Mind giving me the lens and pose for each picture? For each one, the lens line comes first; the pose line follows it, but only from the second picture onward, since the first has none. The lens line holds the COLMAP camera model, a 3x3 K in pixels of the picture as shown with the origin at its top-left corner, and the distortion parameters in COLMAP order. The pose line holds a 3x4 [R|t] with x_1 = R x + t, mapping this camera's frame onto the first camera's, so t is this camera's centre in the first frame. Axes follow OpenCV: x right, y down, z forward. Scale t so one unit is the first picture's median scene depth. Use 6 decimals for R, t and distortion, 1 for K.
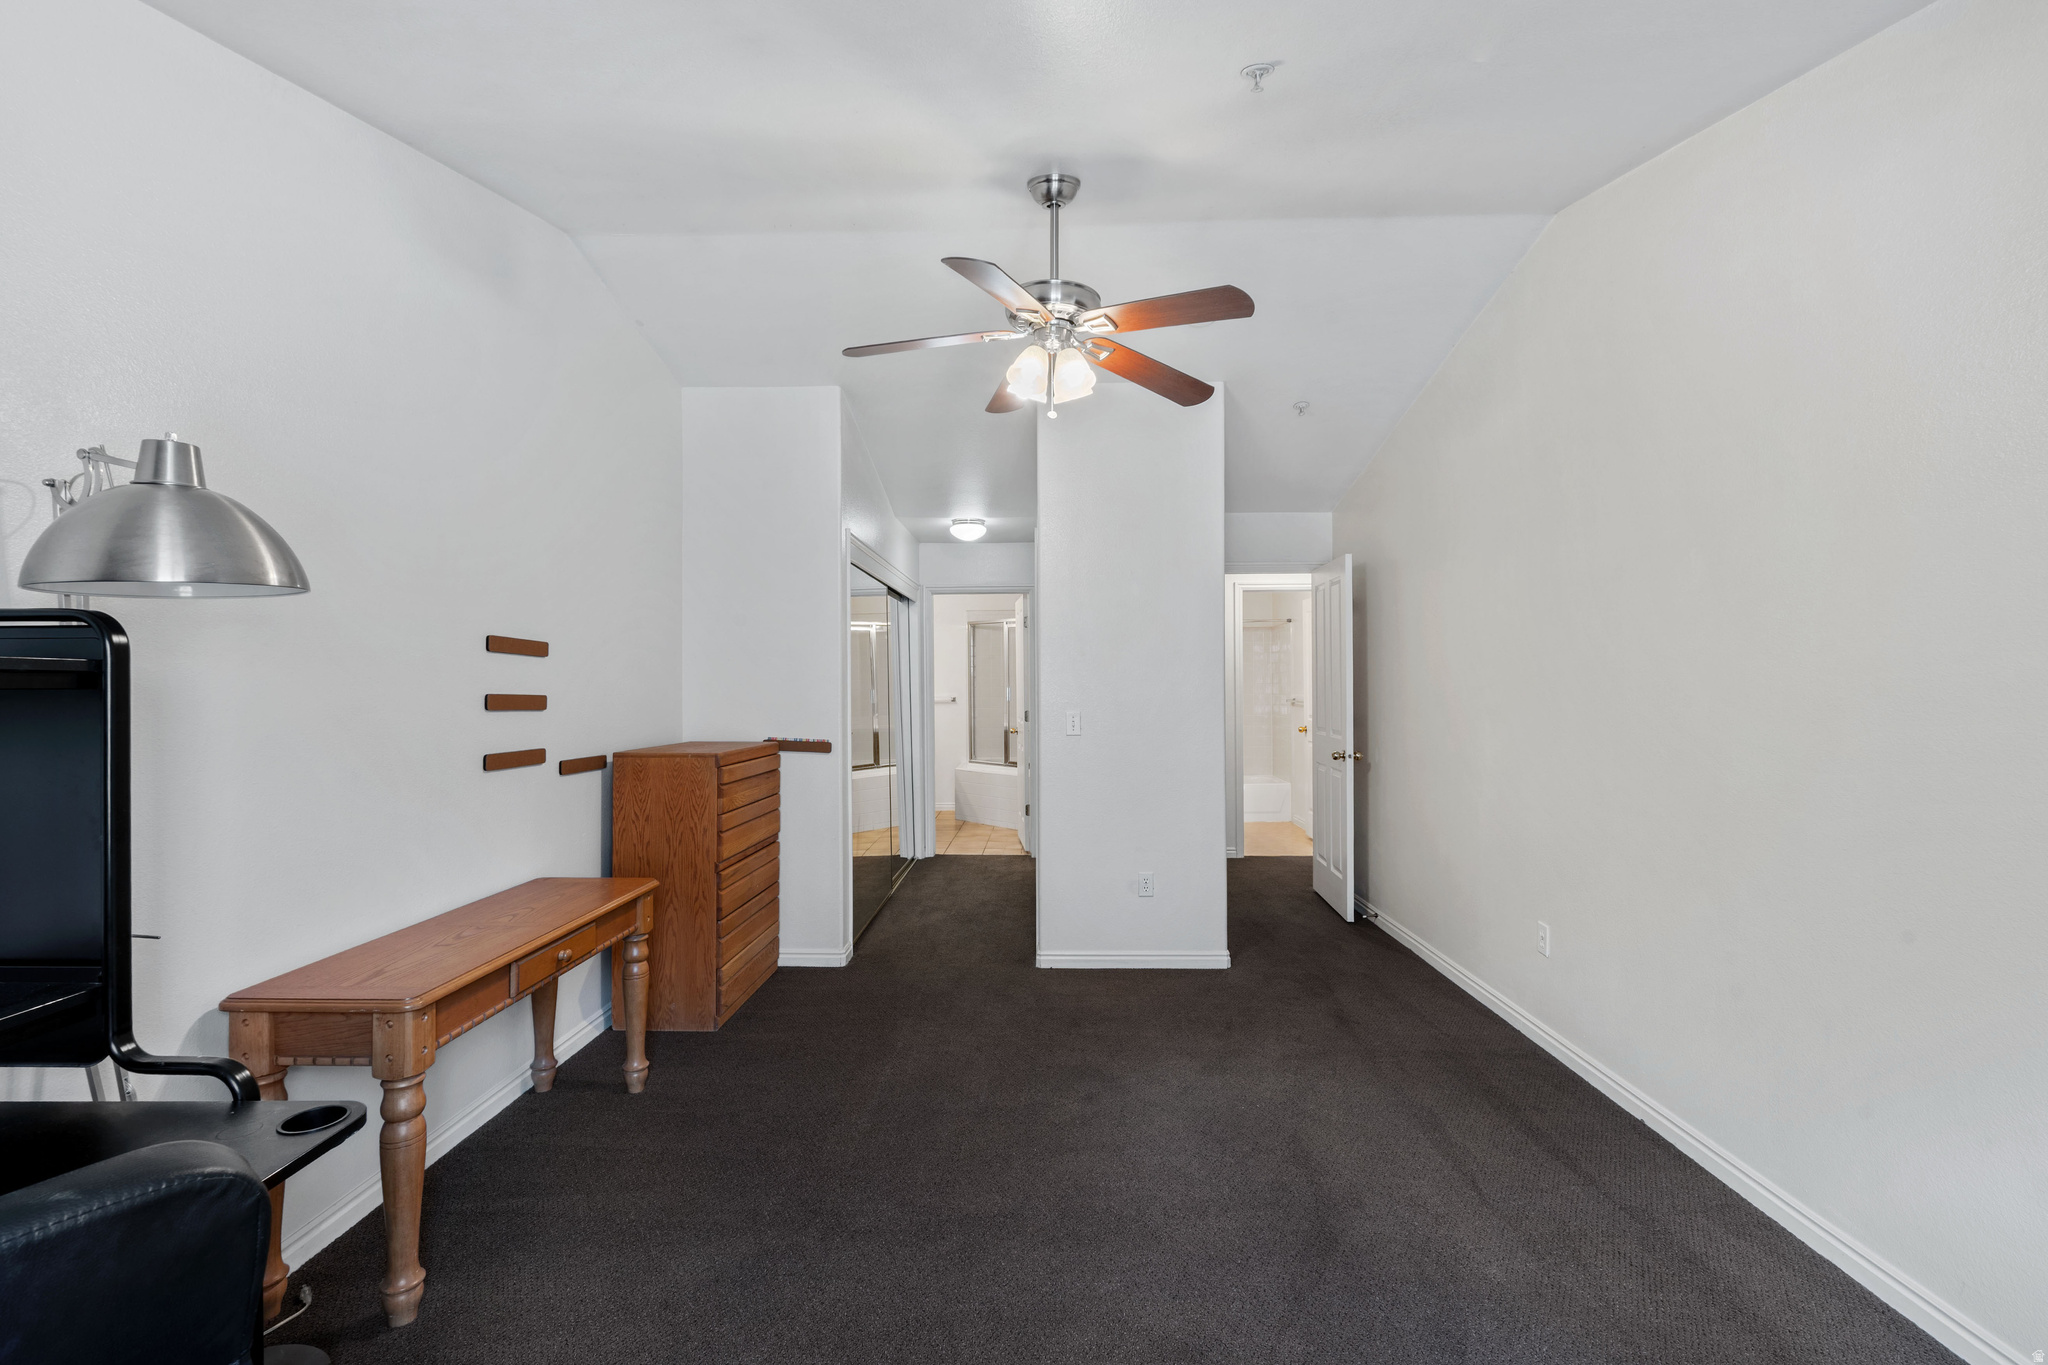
lens RADIAL K [[911.8, 0, 1030.1], [0, 911.8, 683.0], [0, 0, 1]] dist [0.014819, -0.000287]
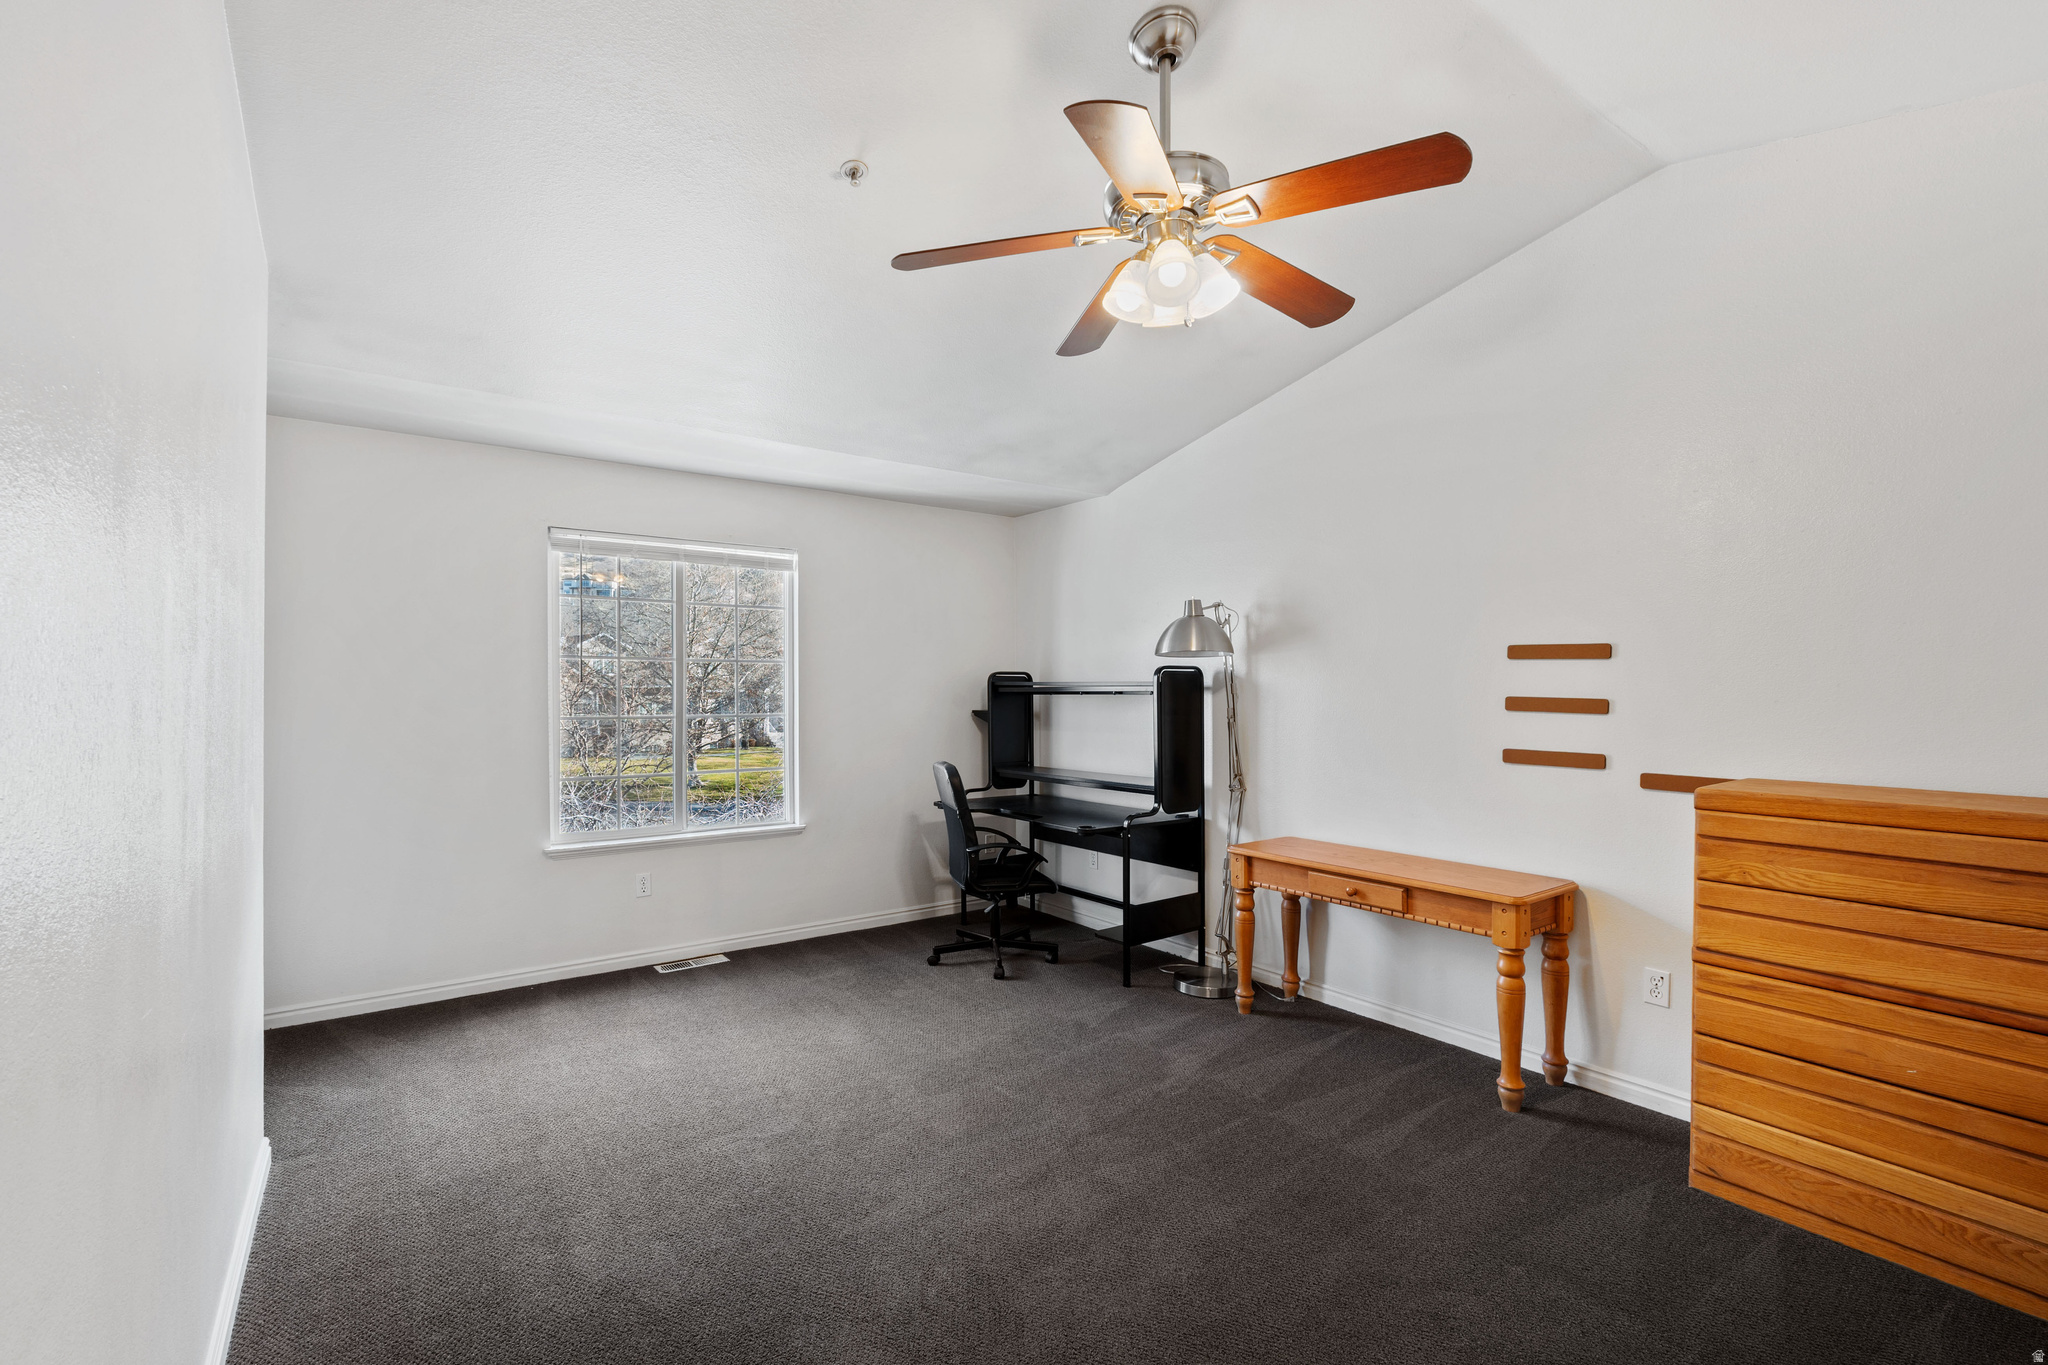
lens RADIAL K [[911.8, 0, 1023.7], [0, 911.8, 687.1], [0, 0, 1]] dist [0.014819, -0.000287]
pose [[-0.796495, -0.001826, -0.604643, 0.263573], [-0.000673, 0.999997, -0.002133, 0.001787], [0.604645, -0.001291, -0.796494, 0.688239]]
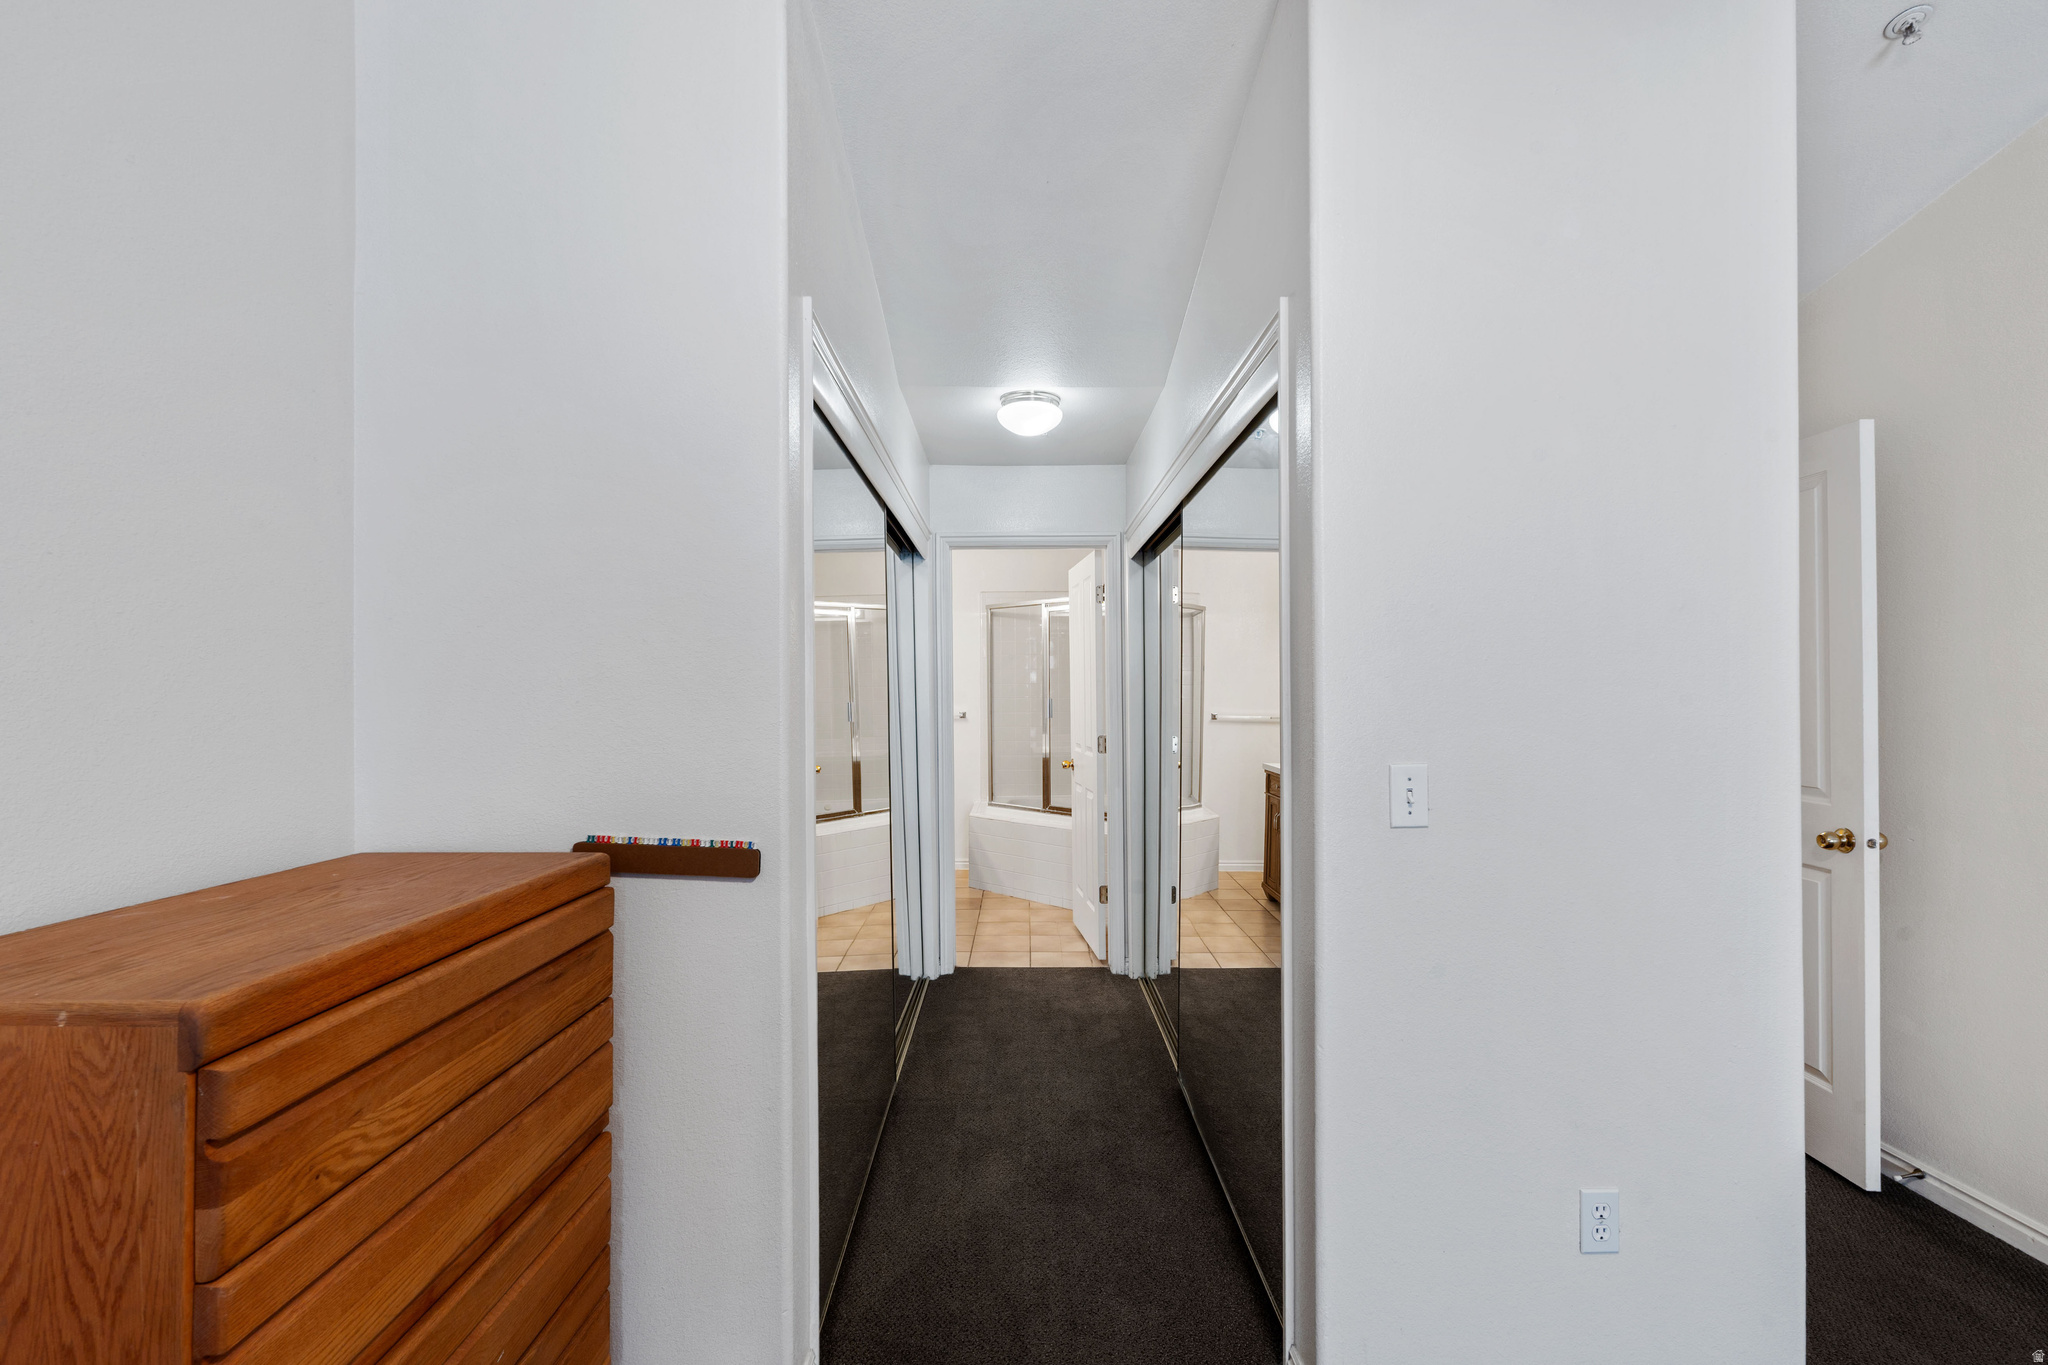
lens RADIAL K [[911.8, 0, 1017.8], [0, 911.8, 691.1], [0, 0, 1]] dist [0.014819, -0.000287]
pose [[0.999856, -0.003773, 0.016530, -0.081177], [0.003826, 0.999988, -0.003183, 0.001590], [-0.016518, 0.003246, 0.999858, 0.427672]]
